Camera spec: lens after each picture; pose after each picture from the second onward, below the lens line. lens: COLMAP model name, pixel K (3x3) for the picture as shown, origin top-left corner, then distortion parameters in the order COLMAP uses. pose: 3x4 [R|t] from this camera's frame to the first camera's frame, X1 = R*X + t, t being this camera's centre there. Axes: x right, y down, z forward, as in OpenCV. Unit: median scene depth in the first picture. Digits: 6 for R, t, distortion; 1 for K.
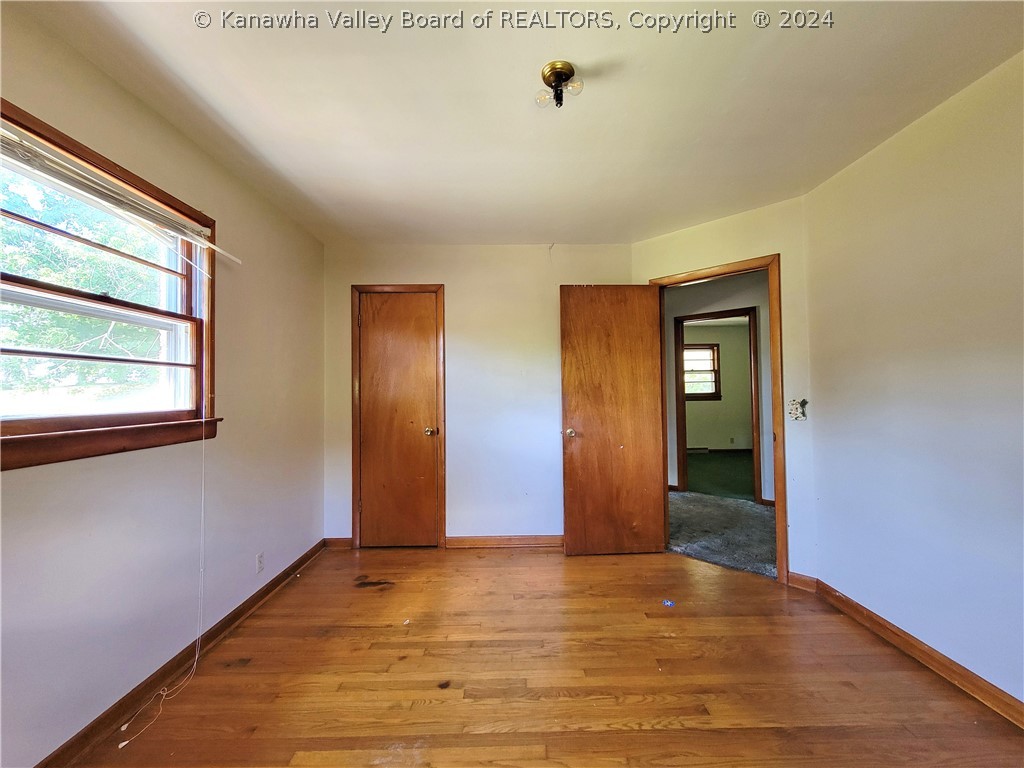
lens RADIAL K [[419.7, 0, 518.1], [0, 419.7, 381.5], [0, 0, 1]] dist [0.002204, -0.001097]
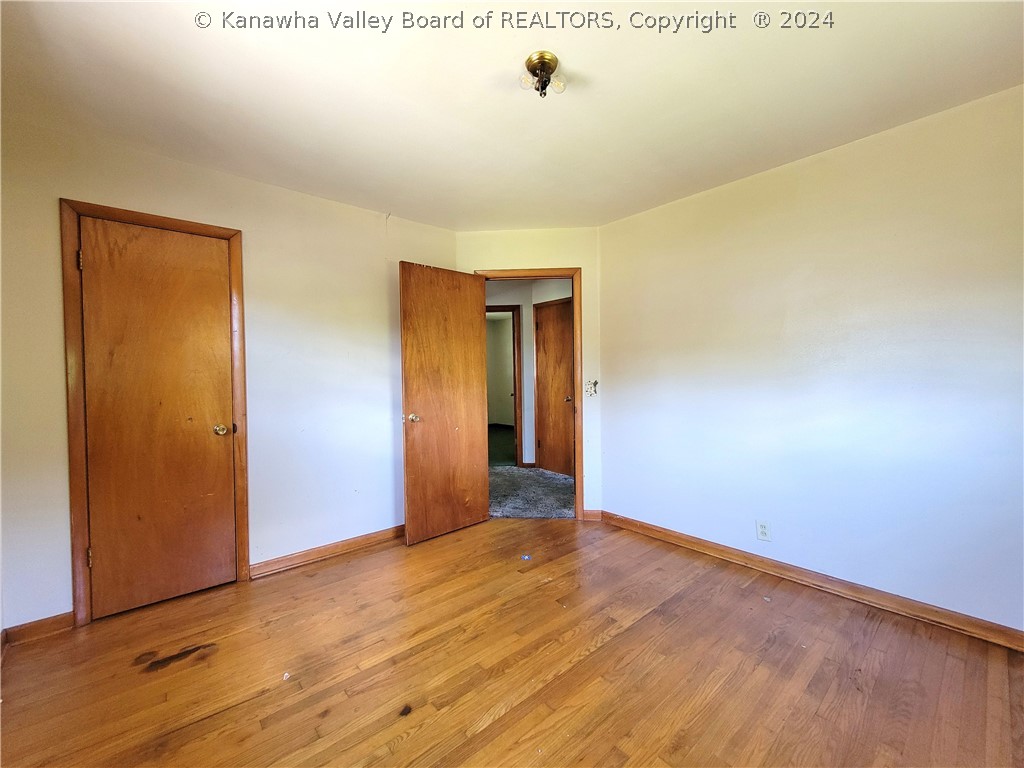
lens RADIAL K [[419.7, 0, 518.1], [0, 419.7, 381.5], [0, 0, 1]] dist [0.002204, -0.001097]
pose [[0.759742, -0.010334, 0.650143, -0.364871], [-0.012097, 0.999476, 0.030023, 0.007850], [-0.650112, -0.030674, 0.759219, 0.136789]]
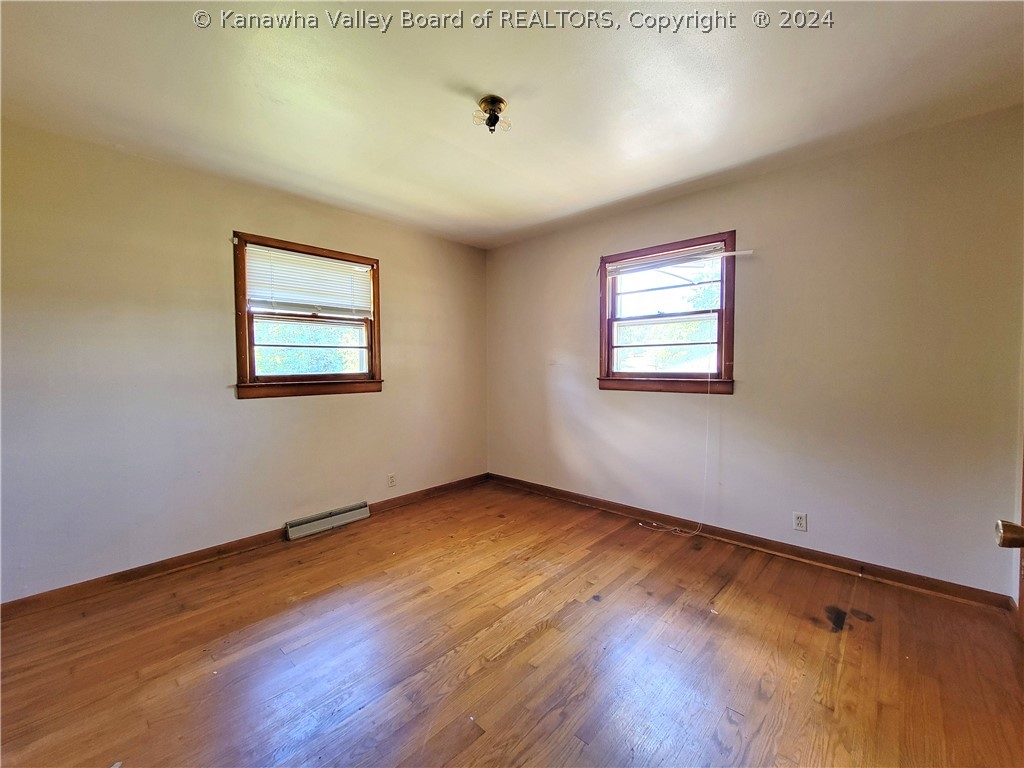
lens RADIAL K [[419.7, 0, 518.1], [0, 419.7, 381.5], [0, 0, 1]] dist [0.002204, -0.001097]
pose [[-0.680579, 0.044559, -0.731318, 0.567663], [0.031300, 0.999006, 0.031741, 0.021555], [0.732005, -0.001287, -0.681298, 1.099152]]
